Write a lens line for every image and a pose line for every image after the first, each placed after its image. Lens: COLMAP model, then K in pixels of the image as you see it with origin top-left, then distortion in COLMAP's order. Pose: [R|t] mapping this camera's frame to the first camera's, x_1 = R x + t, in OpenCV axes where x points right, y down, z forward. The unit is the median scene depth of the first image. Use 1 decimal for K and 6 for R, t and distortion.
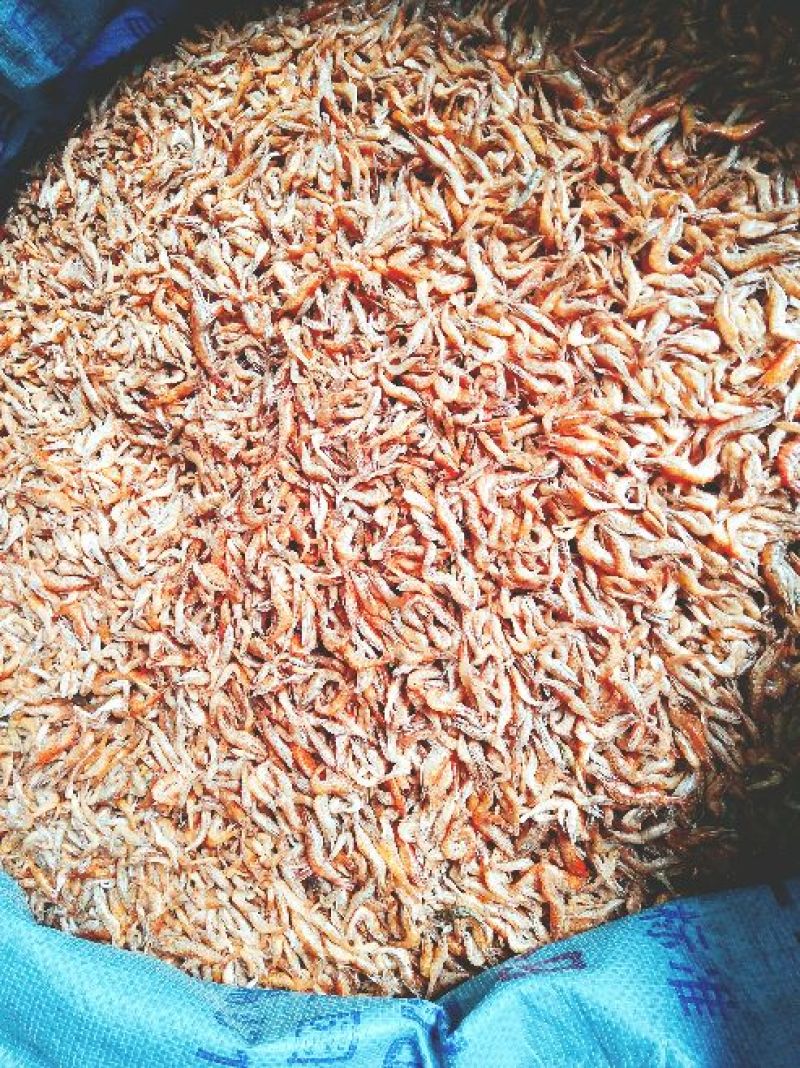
lens RADIAL K [[811.8, 0, 397.4], [0, 811.8, 534.5], [0, 0, 1]] dist [0.065694, -0.149530]
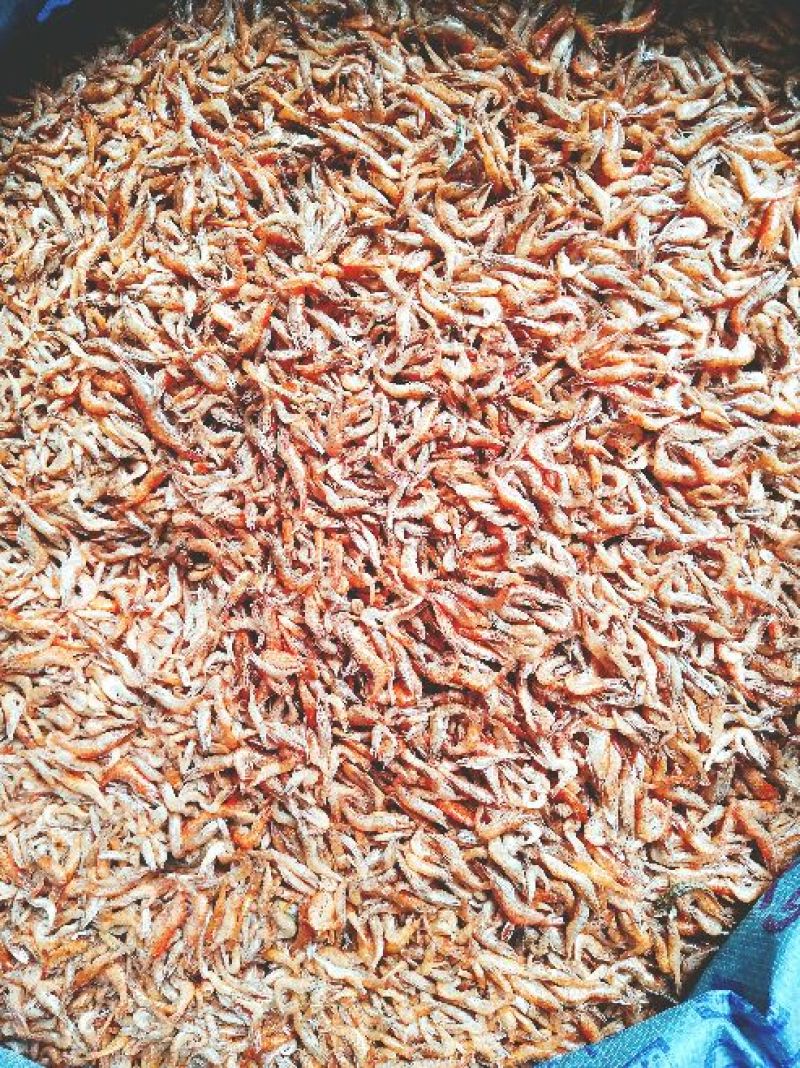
lens RADIAL K [[811.8, 0, 397.4], [0, 811.8, 534.5], [0, 0, 1]] dist [0.065694, -0.149530]
pose [[0.910977, -0.368408, 0.185461, -0.233801], [0.376713, 0.926271, -0.010418, -0.018857], [-0.167950, 0.079356, 0.982596, 0.117975]]
